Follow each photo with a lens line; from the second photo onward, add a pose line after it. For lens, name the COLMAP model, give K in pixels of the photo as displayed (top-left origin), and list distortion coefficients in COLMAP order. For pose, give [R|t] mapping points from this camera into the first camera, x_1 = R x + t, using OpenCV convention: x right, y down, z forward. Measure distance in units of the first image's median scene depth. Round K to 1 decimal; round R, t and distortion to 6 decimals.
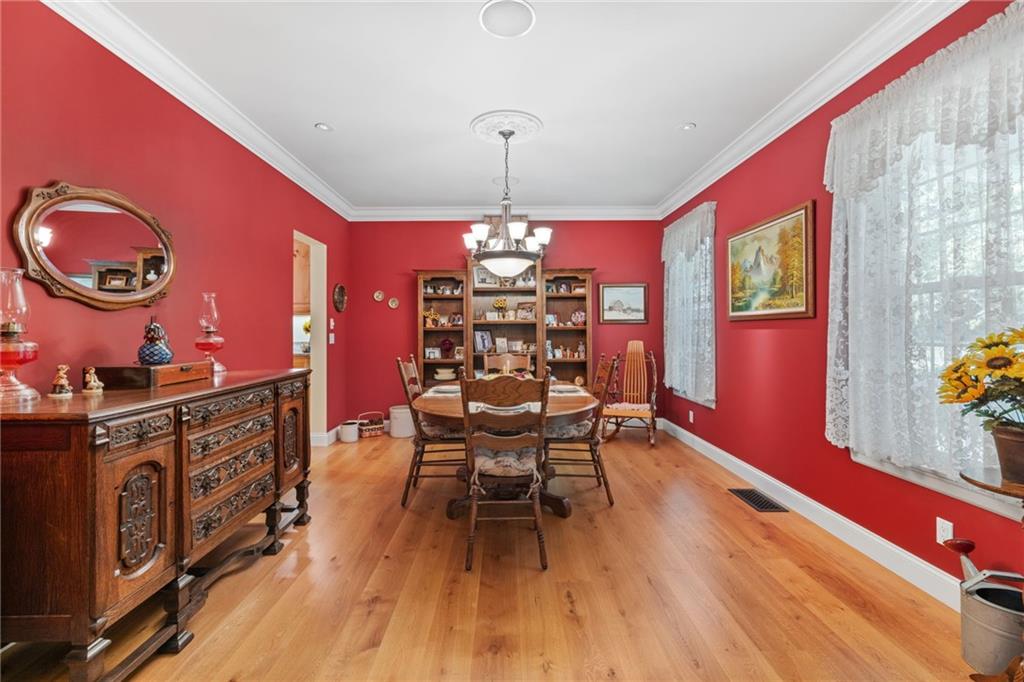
lens RADIAL K [[529.4, 0, 512.0], [0, 529.4, 341.0], [0, 0, 1]] dist [-0.000283, 0.000391]
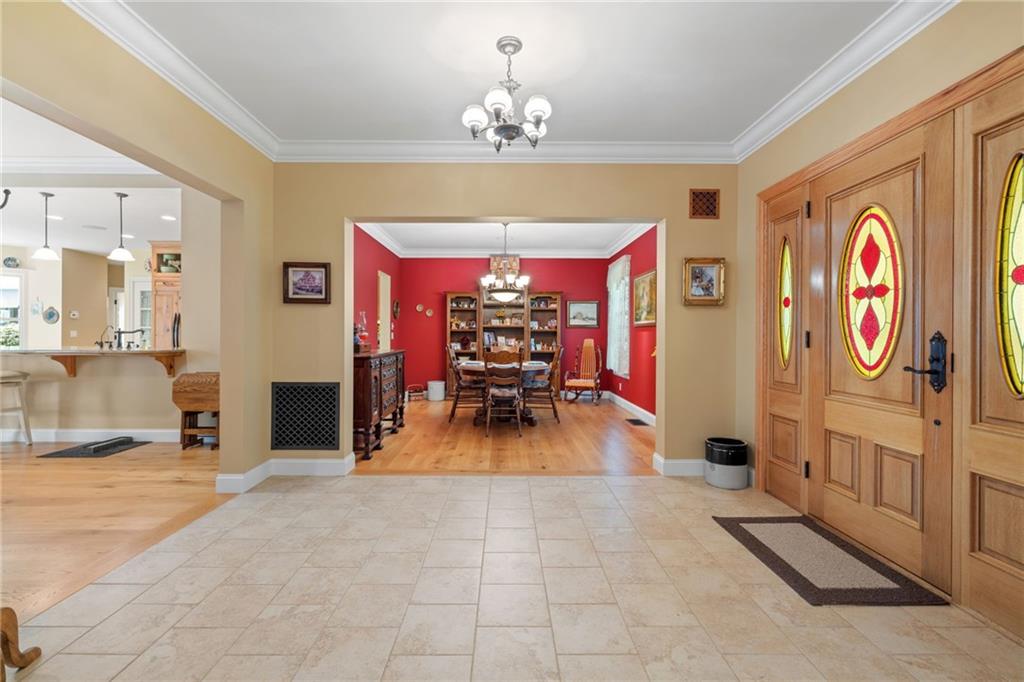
lens RADIAL K [[529.4, 0, 512.0], [0, 529.4, 341.0], [0, 0, 1]] dist [-0.000283, 0.000391]
pose [[0.999961, 0.008167, 0.003478, 0.005774], [-0.008148, 0.999952, -0.005531, 0.015367], [-0.003523, 0.005502, 0.999979, -0.526486]]
